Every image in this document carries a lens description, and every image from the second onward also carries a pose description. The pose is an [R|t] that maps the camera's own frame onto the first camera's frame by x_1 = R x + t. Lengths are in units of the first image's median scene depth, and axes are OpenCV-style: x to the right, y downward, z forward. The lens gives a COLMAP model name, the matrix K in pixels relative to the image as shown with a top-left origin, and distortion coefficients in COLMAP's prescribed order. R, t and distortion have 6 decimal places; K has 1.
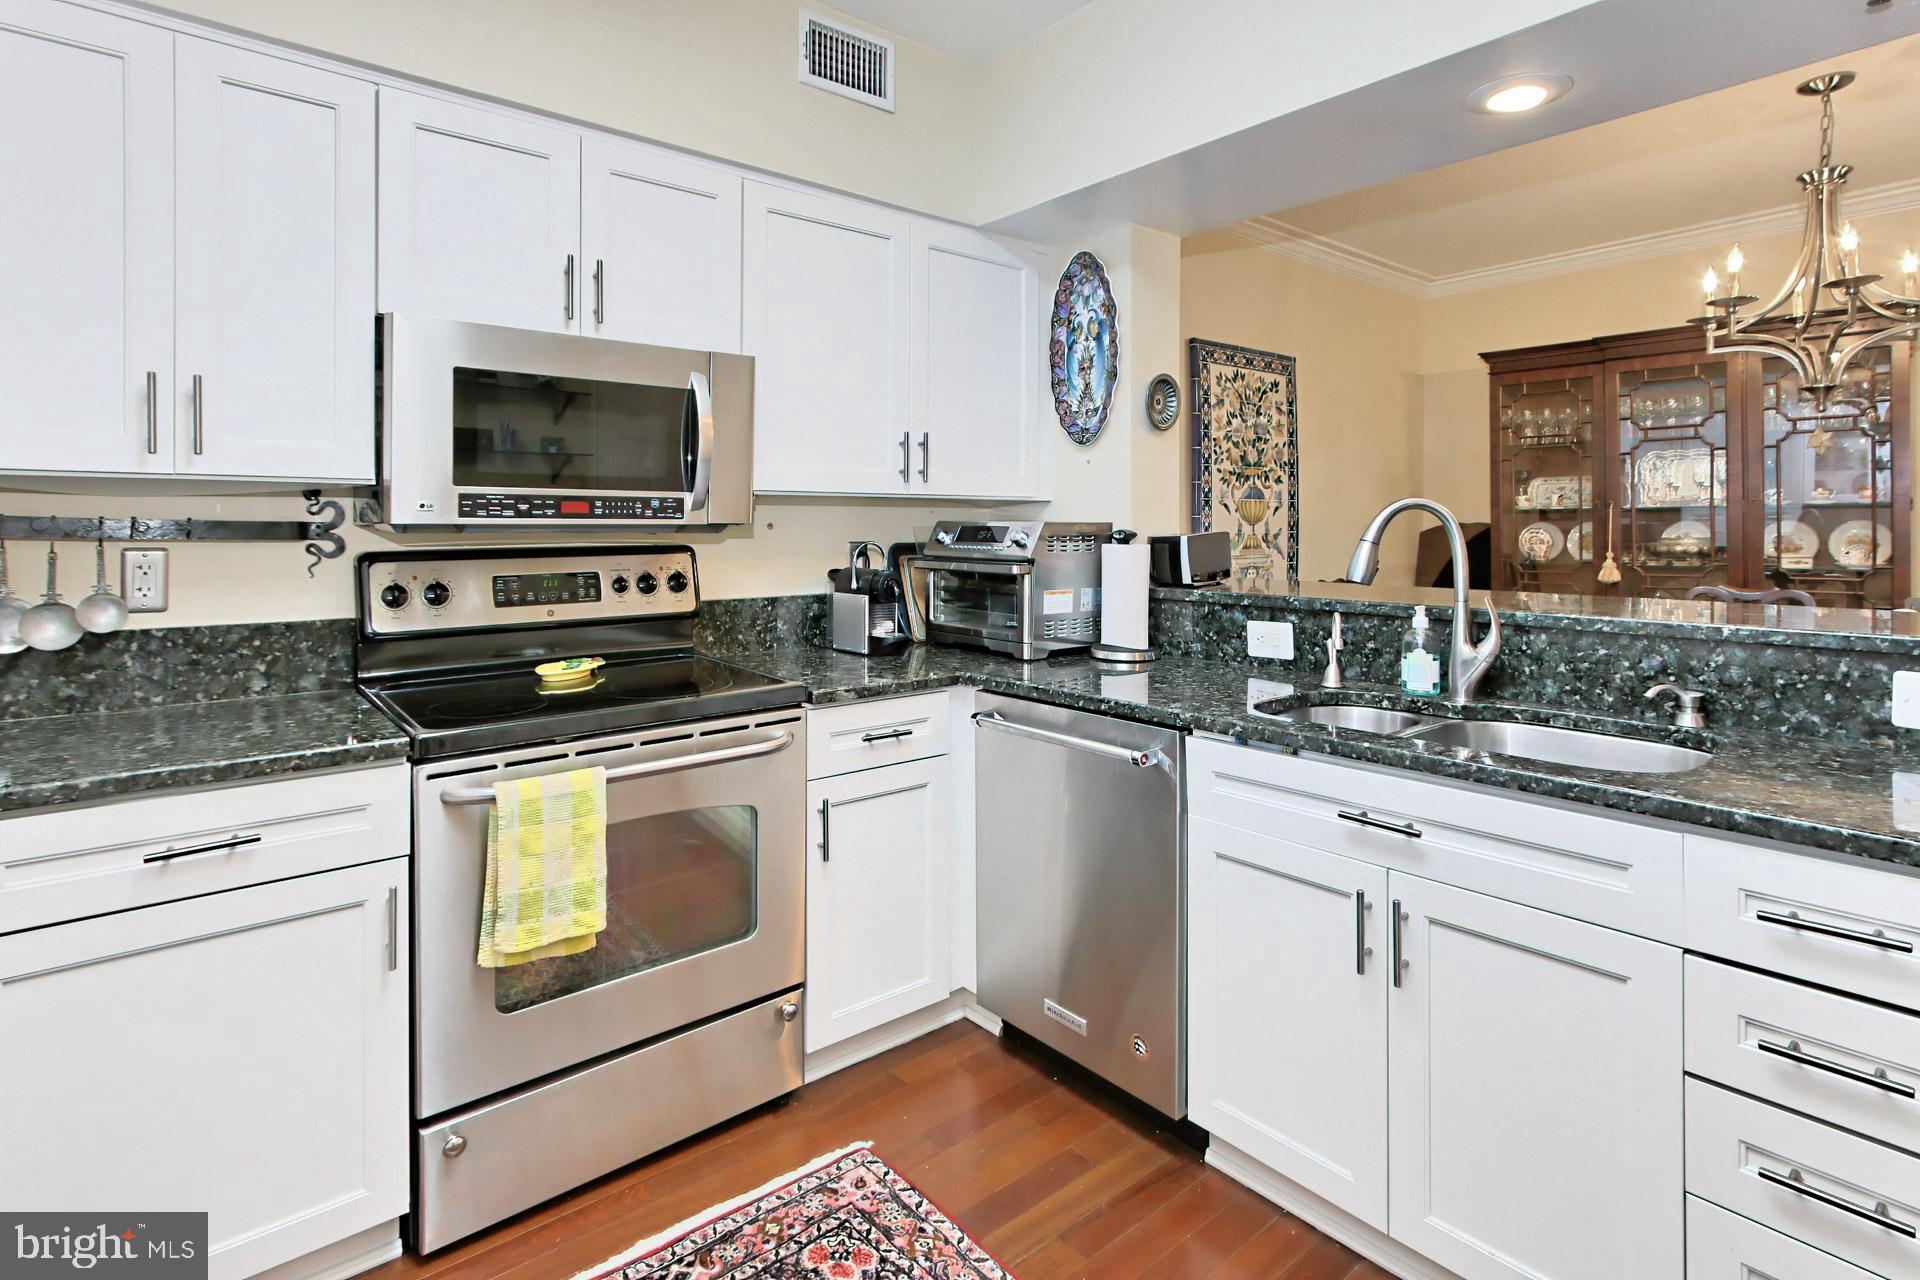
lens RADIAL K [[961.1, 0, 957.7], [0, 961.1, 536.5], [0, 0, 1]] dist [-0.000622, 0.001447]
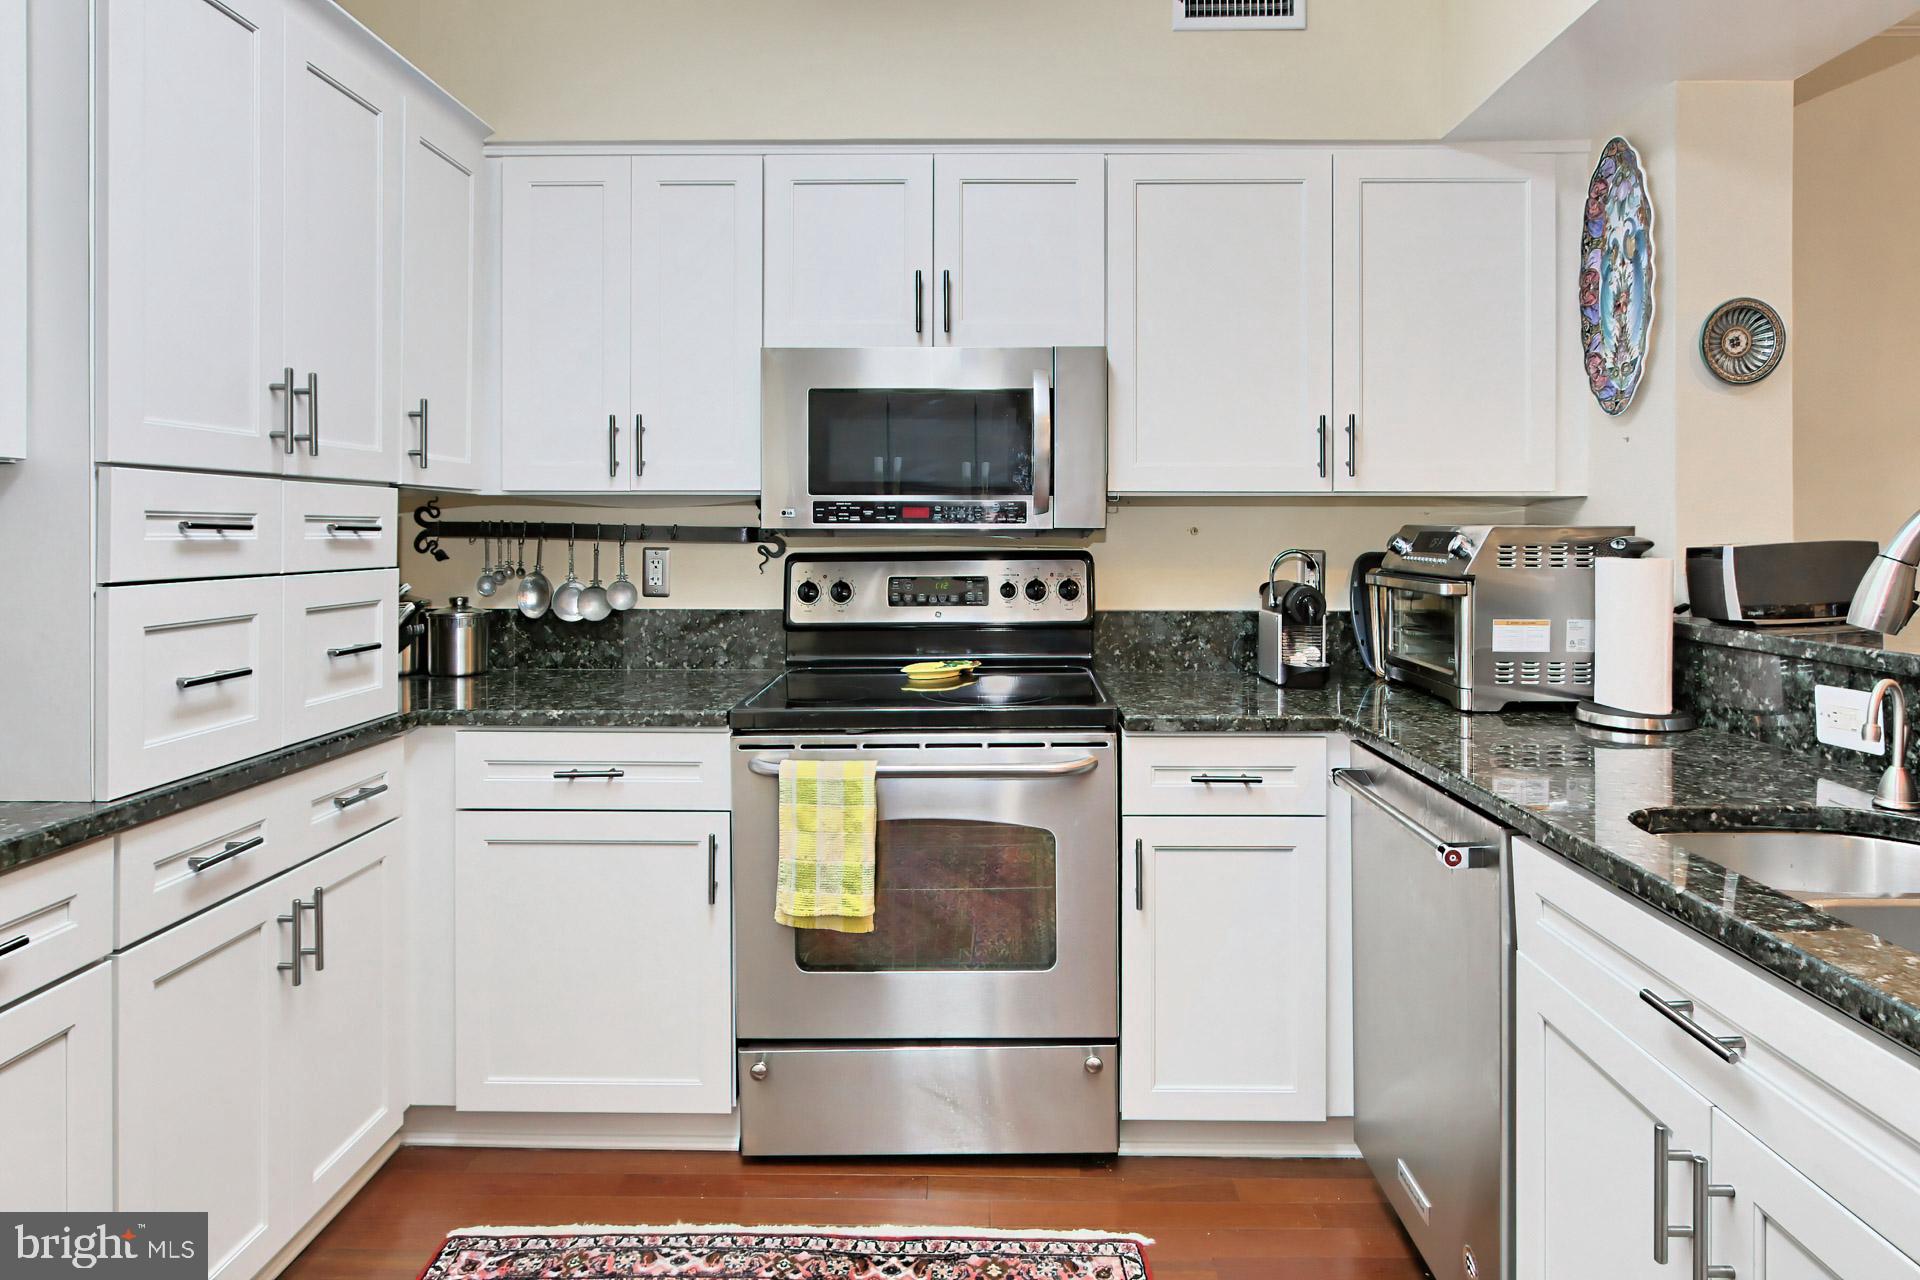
lens RADIAL K [[1094.7, 0, 989.1], [0, 1094.7, 535.3], [0, 0, 1]] dist [-0.014800, 0.000553]
pose [[0.761249, 0.003634, -0.648450, 0.395603], [-0.007662, 0.999965, -0.003391, -0.002370], [0.648415, 0.007550, 0.761250, 0.138329]]
